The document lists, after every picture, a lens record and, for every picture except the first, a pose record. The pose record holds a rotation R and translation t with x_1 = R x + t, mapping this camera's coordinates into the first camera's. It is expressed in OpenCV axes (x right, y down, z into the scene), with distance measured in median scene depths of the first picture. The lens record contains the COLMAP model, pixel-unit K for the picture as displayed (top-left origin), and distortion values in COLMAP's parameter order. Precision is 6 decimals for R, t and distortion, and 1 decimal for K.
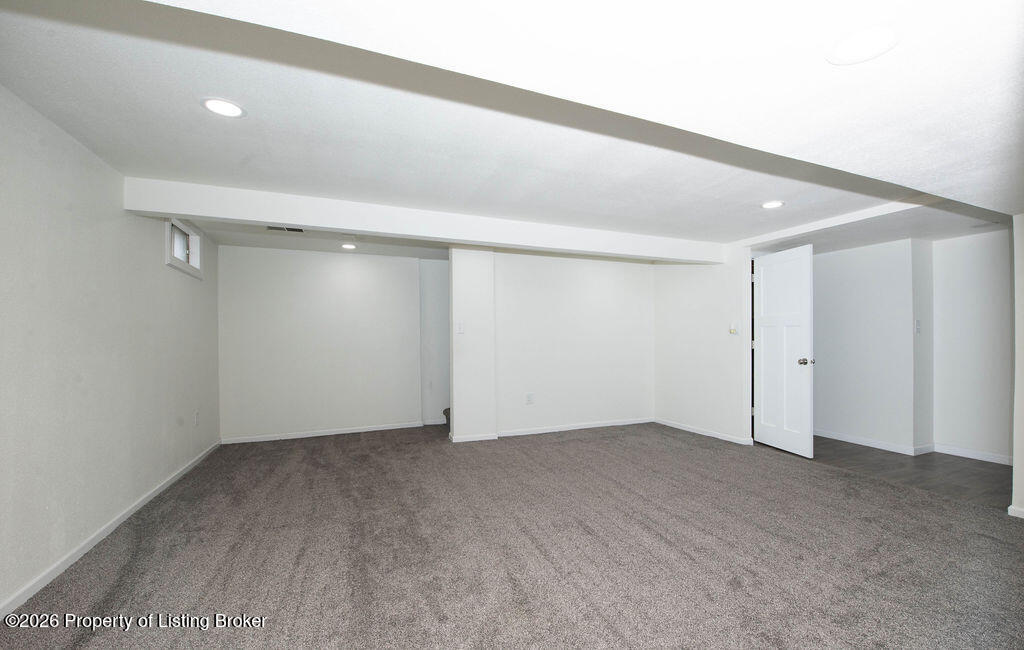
lens RADIAL K [[430.3, 0, 514.6], [0, 430.3, 334.7], [0, 0, 1]] dist [-0.021683, -0.000332]
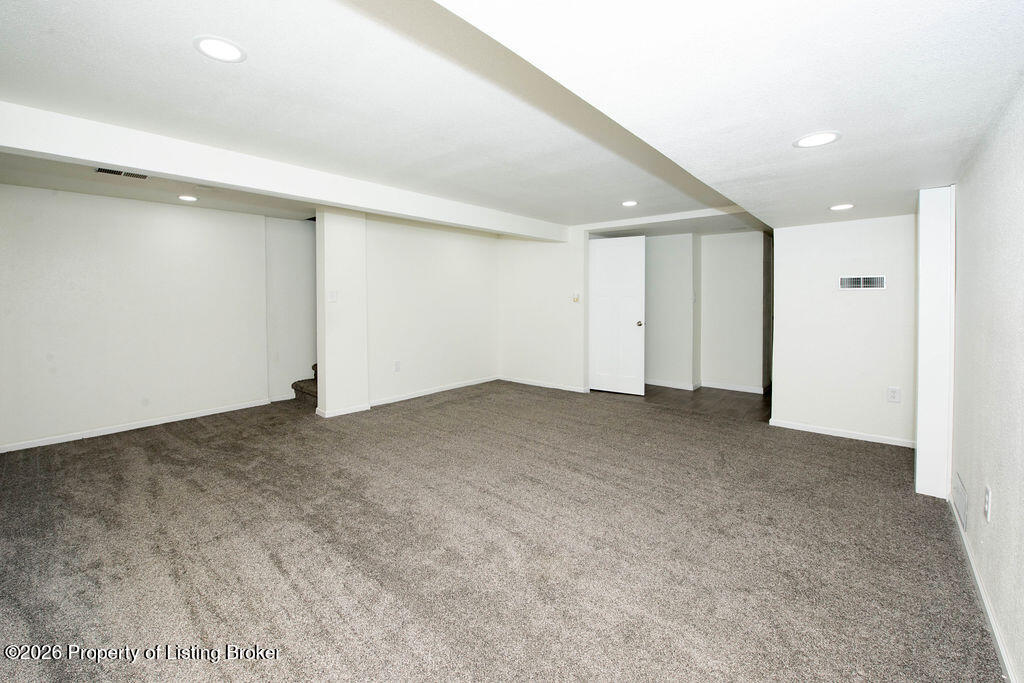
lens RADIAL K [[423.0, 0, 489.4], [0, 423.0, 304.8], [0, 0, 1]] dist [-0.020737, -0.000780]
pose [[0.912500, -0.004927, 0.409048, -0.284488], [-0.004211, 0.999761, 0.021437, -0.028128], [-0.409056, -0.021284, 0.912261, 0.018219]]
